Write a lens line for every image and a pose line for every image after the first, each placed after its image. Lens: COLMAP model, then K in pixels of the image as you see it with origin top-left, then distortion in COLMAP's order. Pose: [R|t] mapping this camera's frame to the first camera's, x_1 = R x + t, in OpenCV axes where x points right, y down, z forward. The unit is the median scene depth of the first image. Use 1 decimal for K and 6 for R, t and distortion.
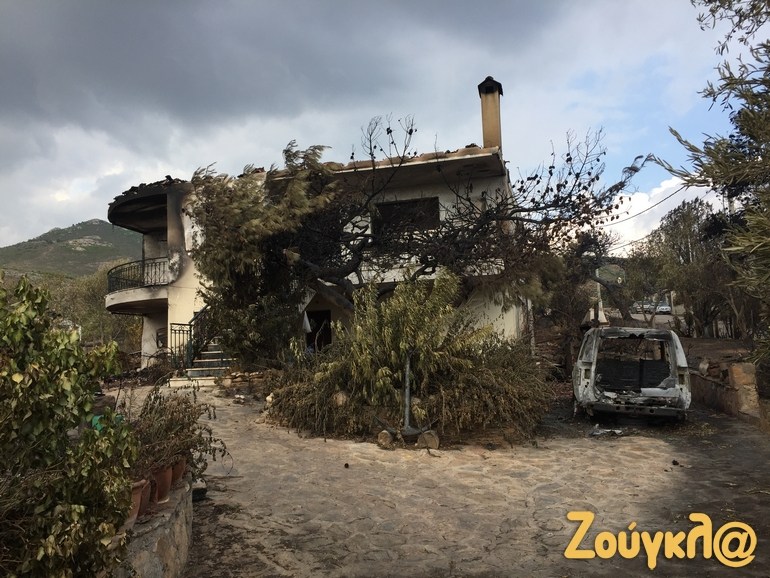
lens RADIAL K [[643.1, 0, 387.7], [0, 643.1, 289.5], [0, 0, 1]] dist [0.004200, 0.002017]
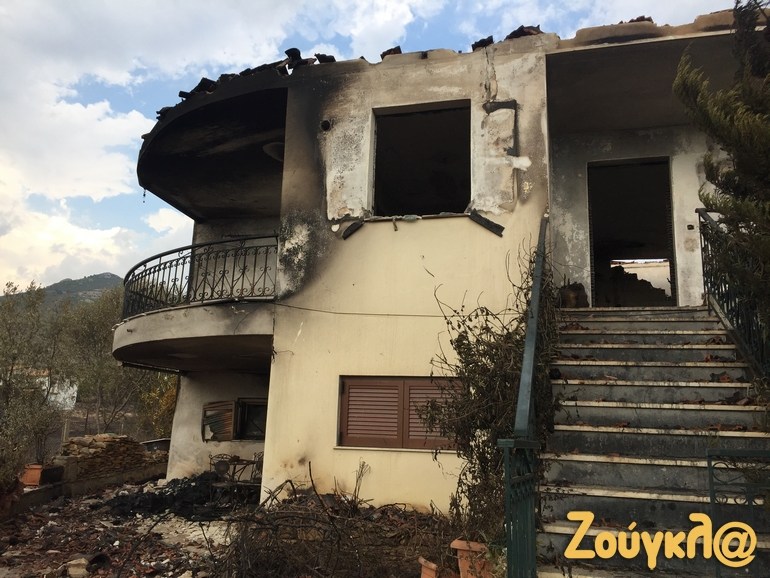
lens RADIAL K [[643.1, 0, 382.7], [0, 643.1, 287.4], [0, 0, 1]] dist [0.004200, 0.002017]
pose [[0.997629, 0.066087, -0.019229, -0.266464], [-0.067861, 0.991110, -0.114434, 0.024883], [0.011496, 0.115467, 0.993245, 0.601662]]
